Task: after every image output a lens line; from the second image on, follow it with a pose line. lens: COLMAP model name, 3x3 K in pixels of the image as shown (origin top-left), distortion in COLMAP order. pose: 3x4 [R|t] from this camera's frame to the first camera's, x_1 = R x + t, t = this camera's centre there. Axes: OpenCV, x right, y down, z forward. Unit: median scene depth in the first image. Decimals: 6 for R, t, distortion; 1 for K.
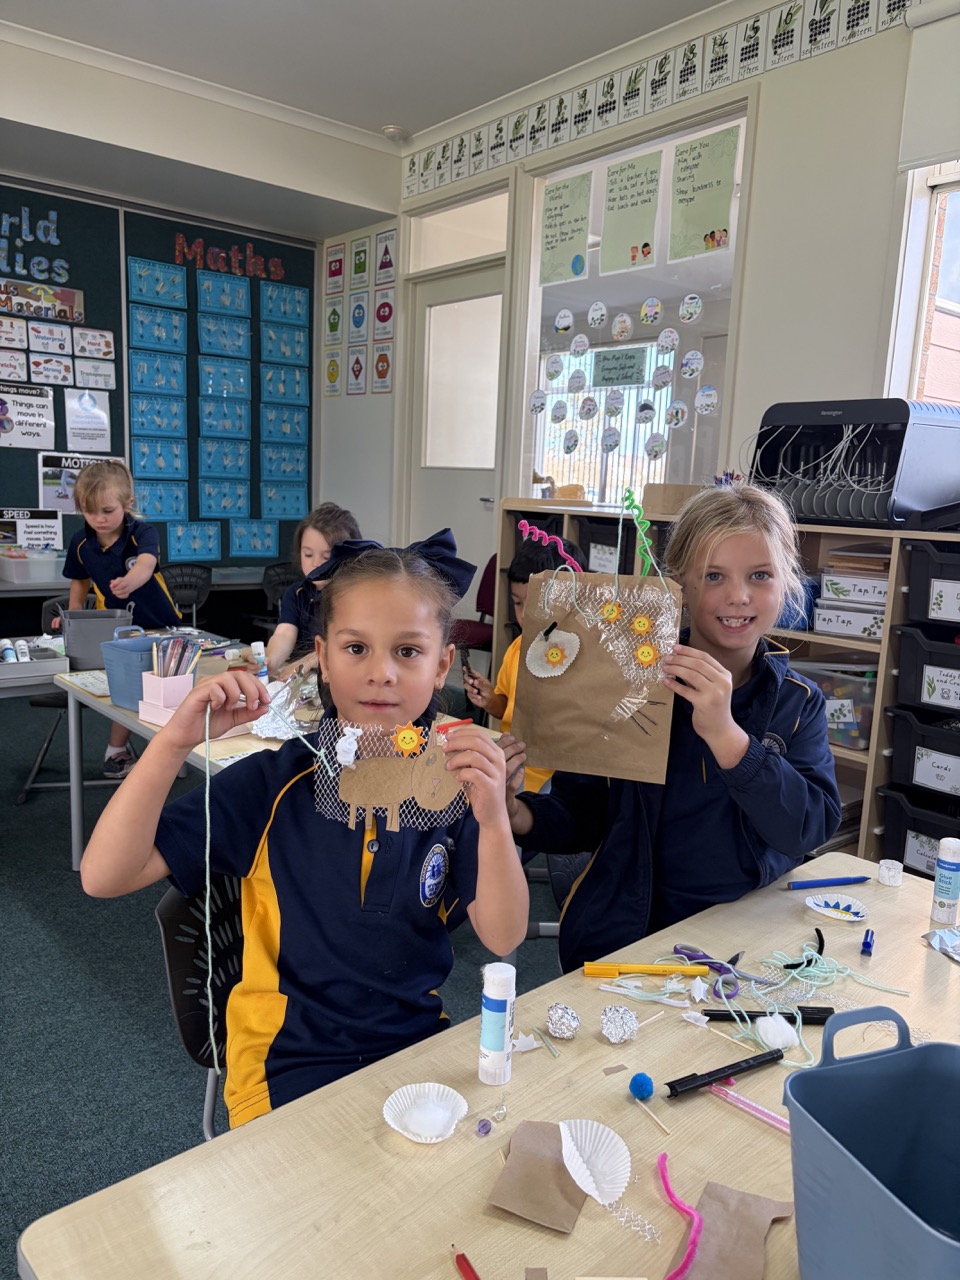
lens RADIAL K [[961.8, 0, 479.6], [0, 961.8, 646.4], [0, 0, 1]] dist [0.006597, -0.027061]
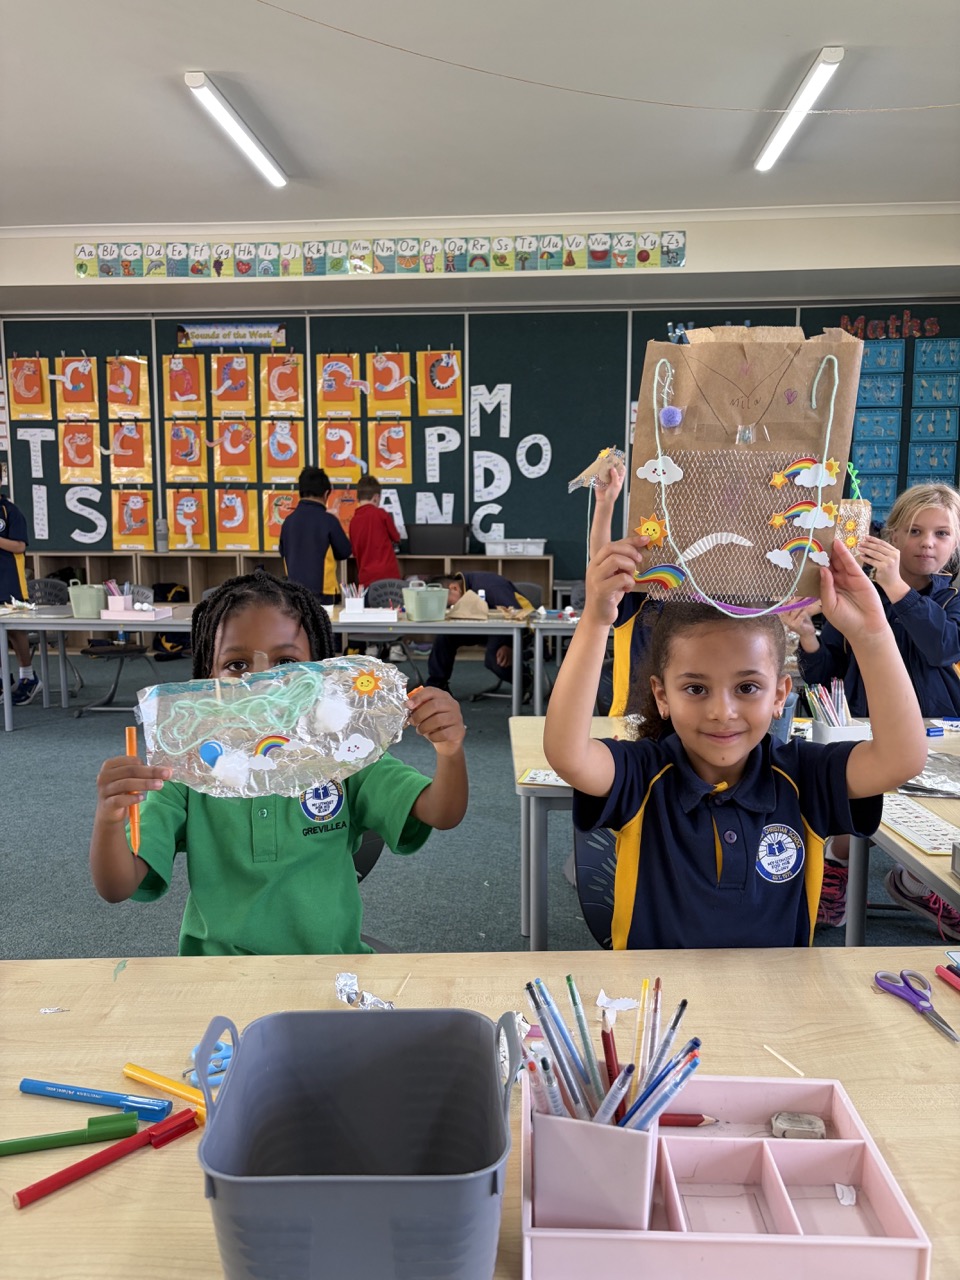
lens RADIAL K [[961.8, 0, 479.3], [0, 961.8, 640.7], [0, 0, 1]] dist [0.006597, -0.027061]
pose [[0.745173, 0.034889, -0.665957, 0.200664], [-0.072402, 0.996960, -0.028784, 0.070298], [0.662929, 0.069666, 0.745434, -0.240952]]
